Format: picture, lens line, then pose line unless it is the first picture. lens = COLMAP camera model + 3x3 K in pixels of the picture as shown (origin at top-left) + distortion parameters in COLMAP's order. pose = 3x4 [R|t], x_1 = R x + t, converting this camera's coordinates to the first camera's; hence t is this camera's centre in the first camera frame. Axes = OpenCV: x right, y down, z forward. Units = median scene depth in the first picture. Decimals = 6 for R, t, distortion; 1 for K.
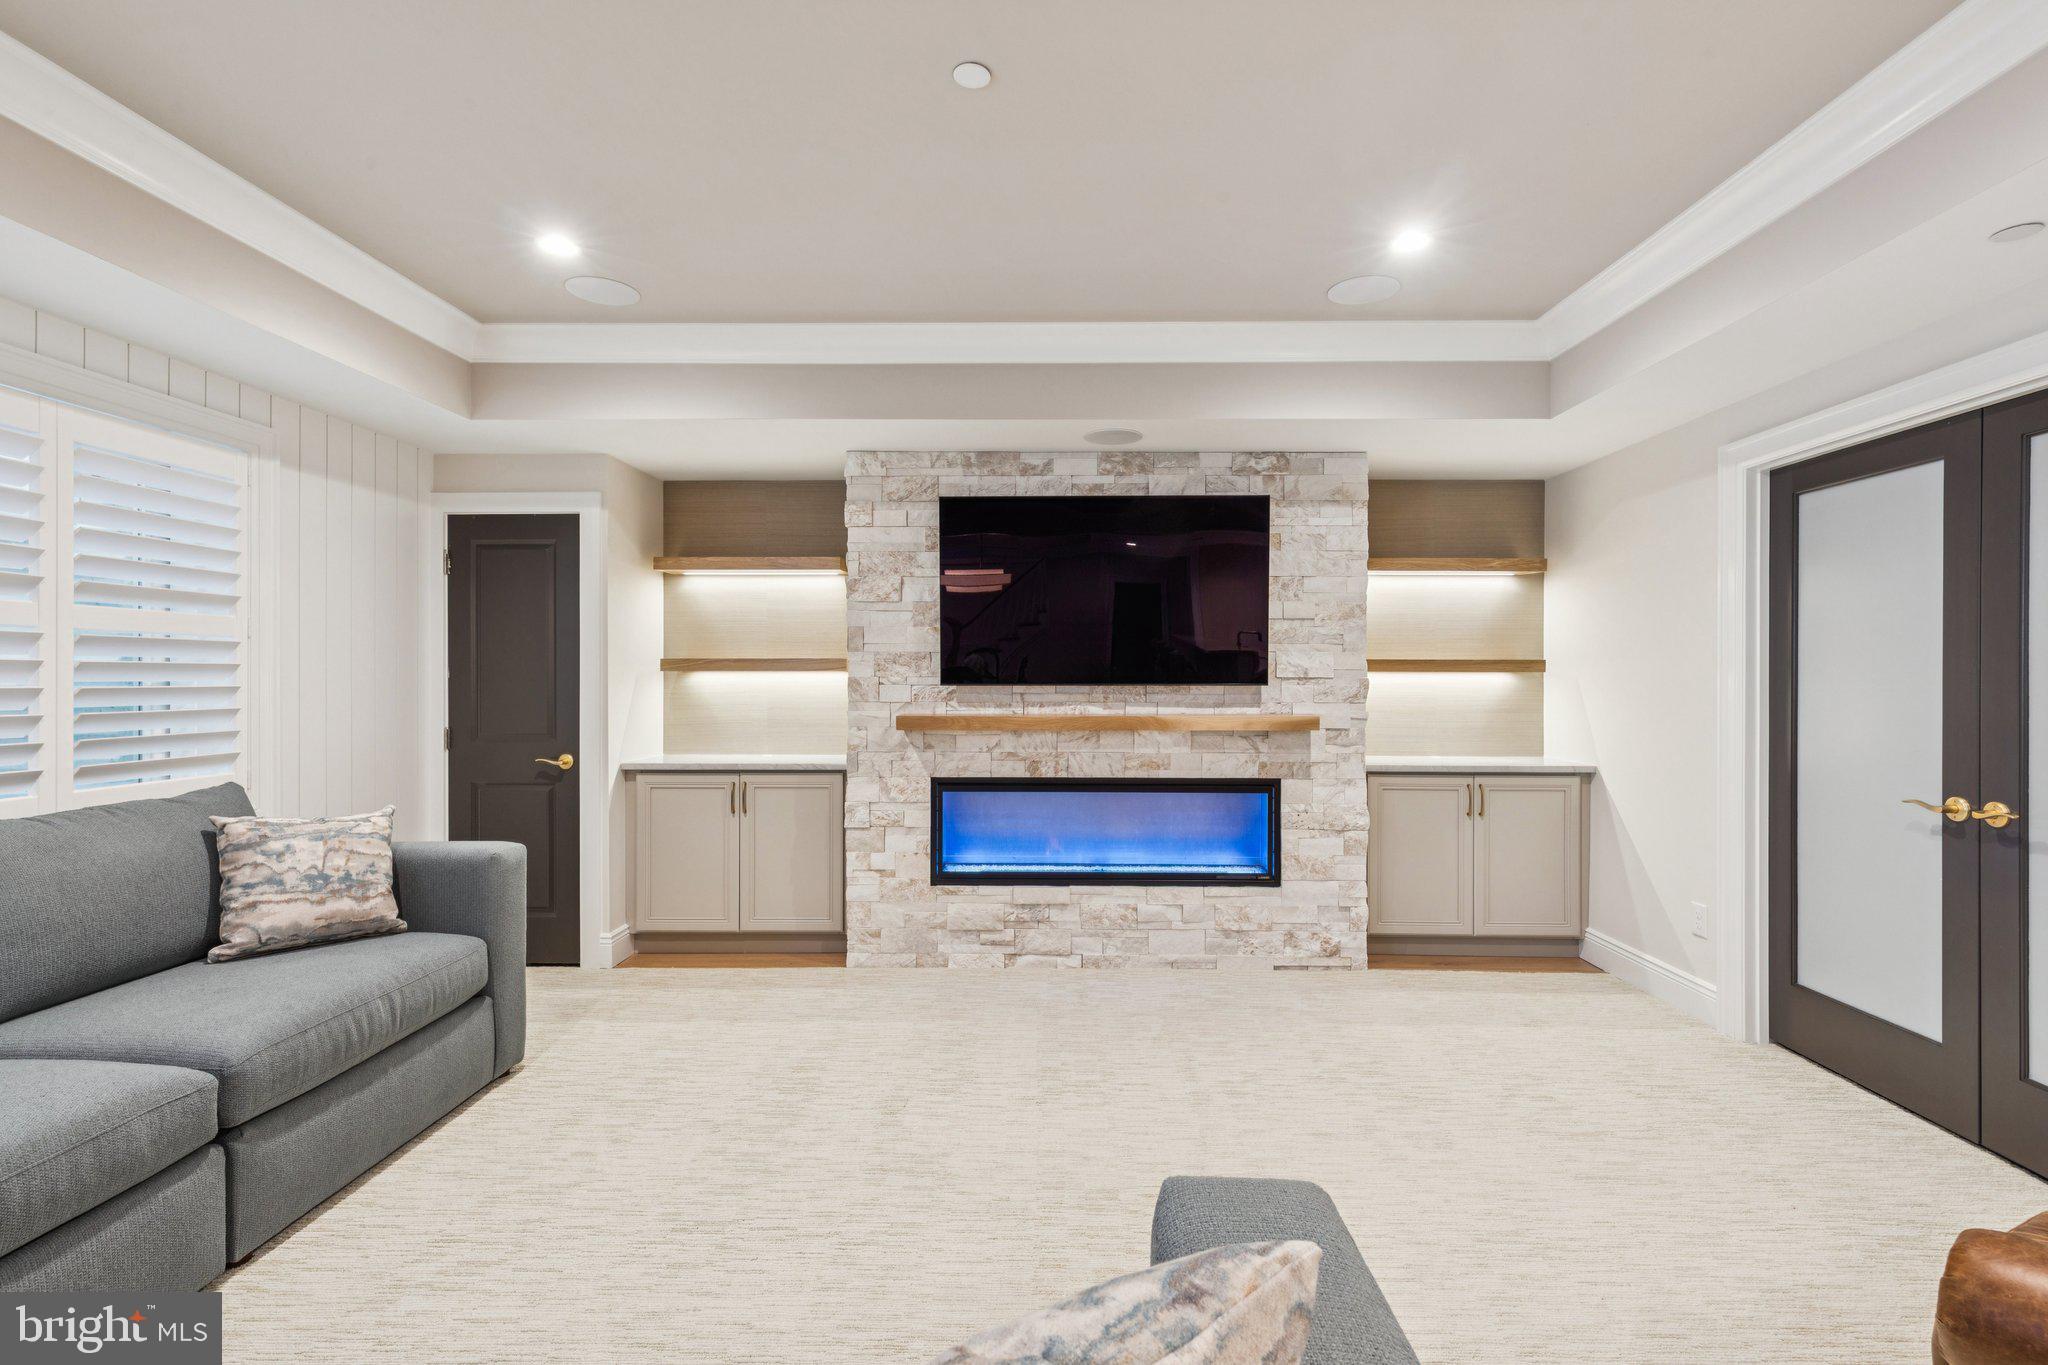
lens RADIAL K [[931.4, 0, 1026.1], [0, 931.4, 679.3], [0, 0, 1]] dist [0.005538, -0.000363]
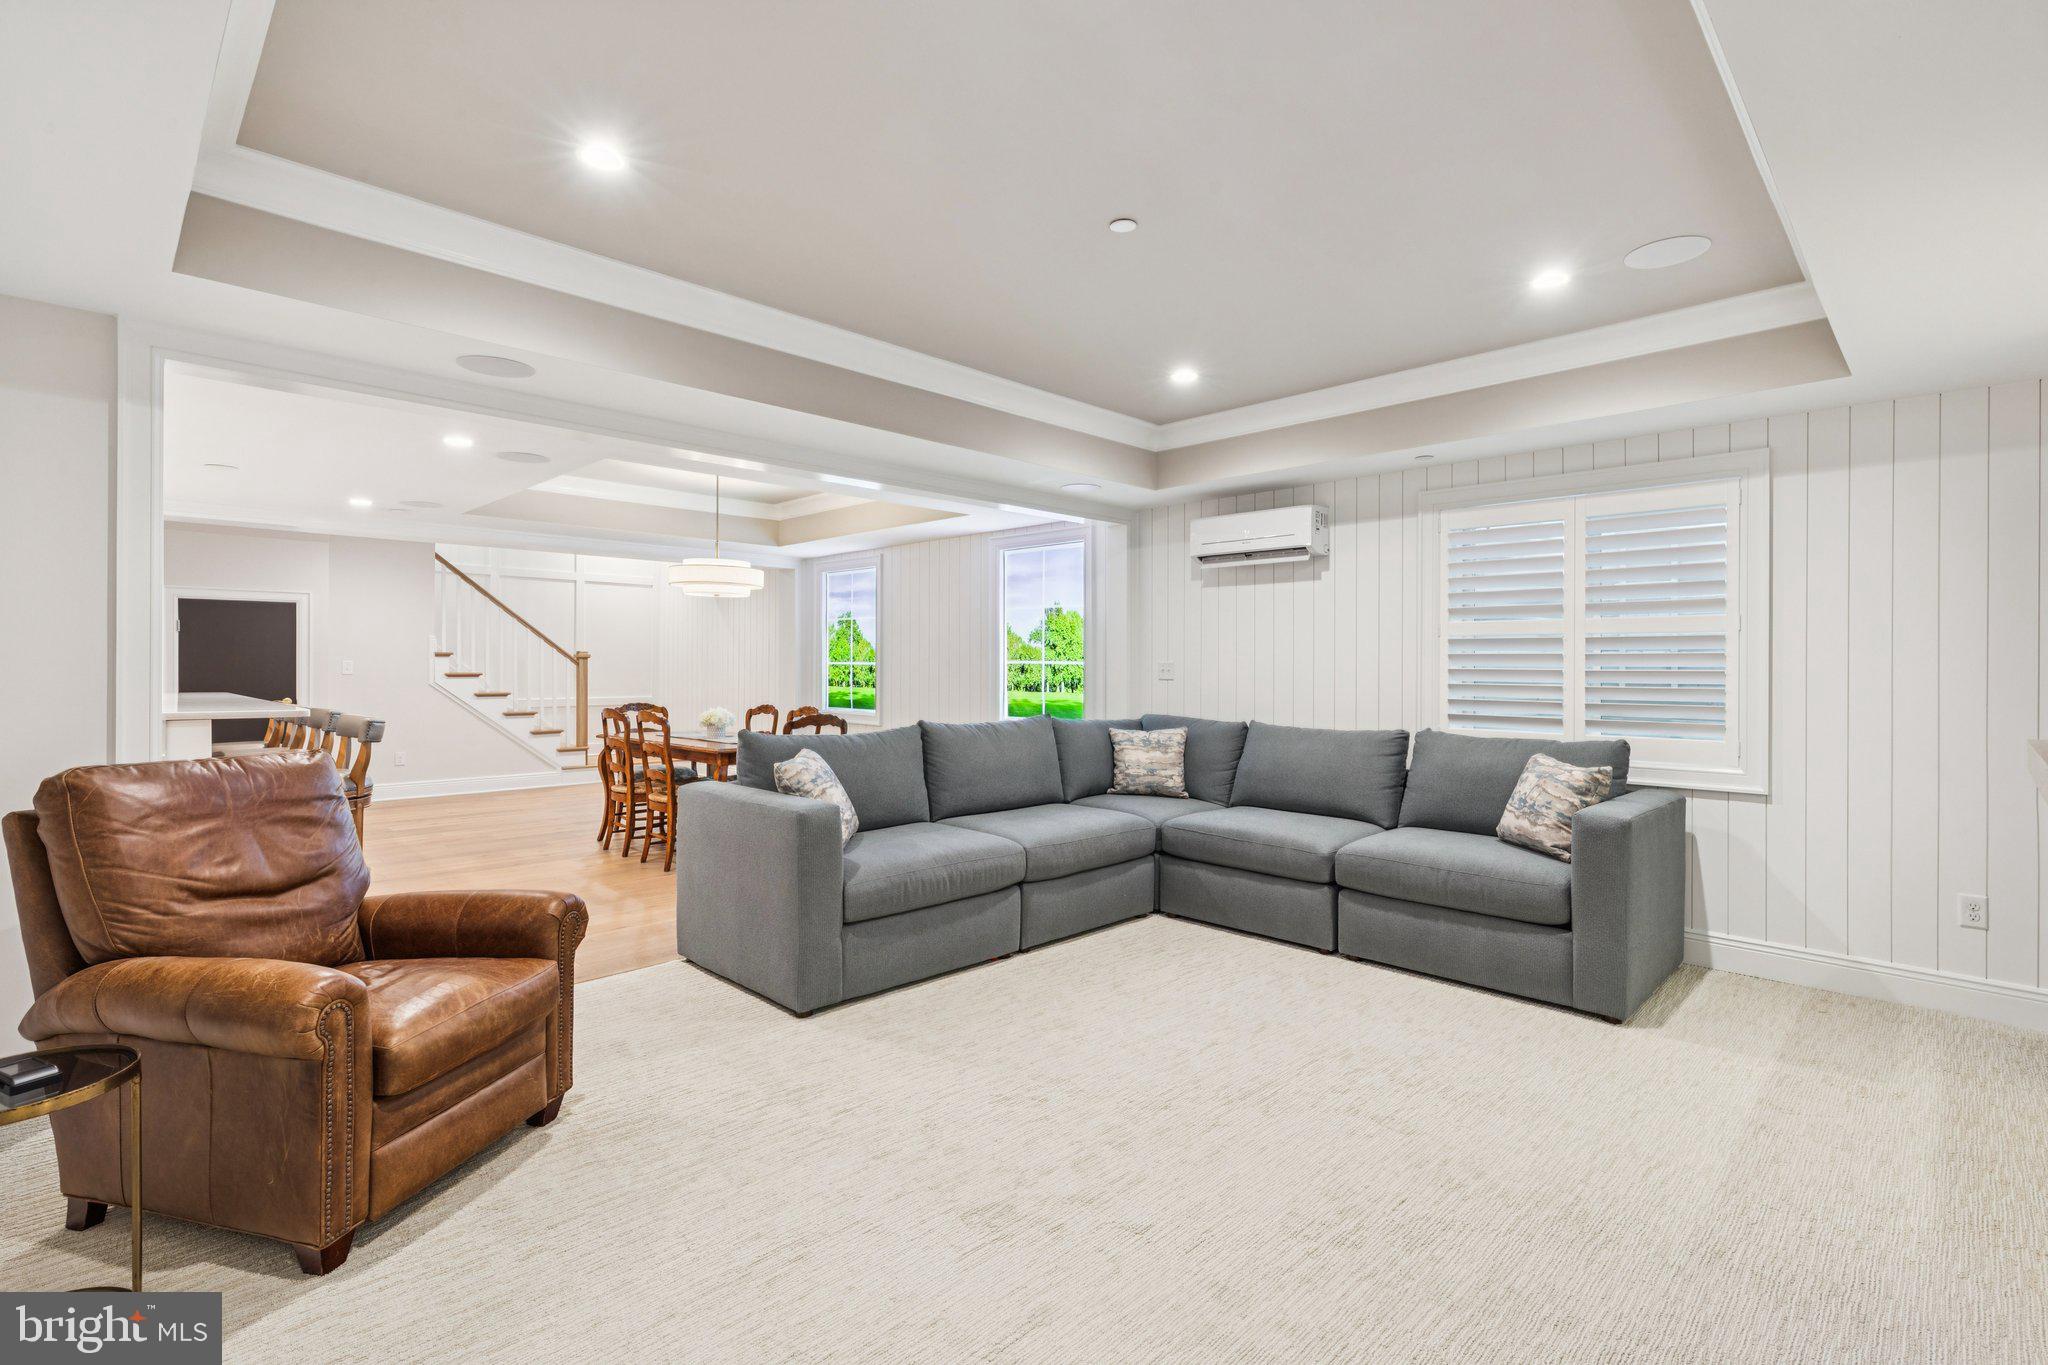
lens RADIAL K [[942.4, 0, 1059.4], [0, 942.4, 671.3], [0, 0, 1]] dist [-0.015096, -0.000164]
pose [[-0.669481, -0.000698, -0.742828, 0.799905], [-0.005840, 0.999974, 0.004323, 0.009055], [0.742806, 0.007232, -0.669468, 1.432128]]
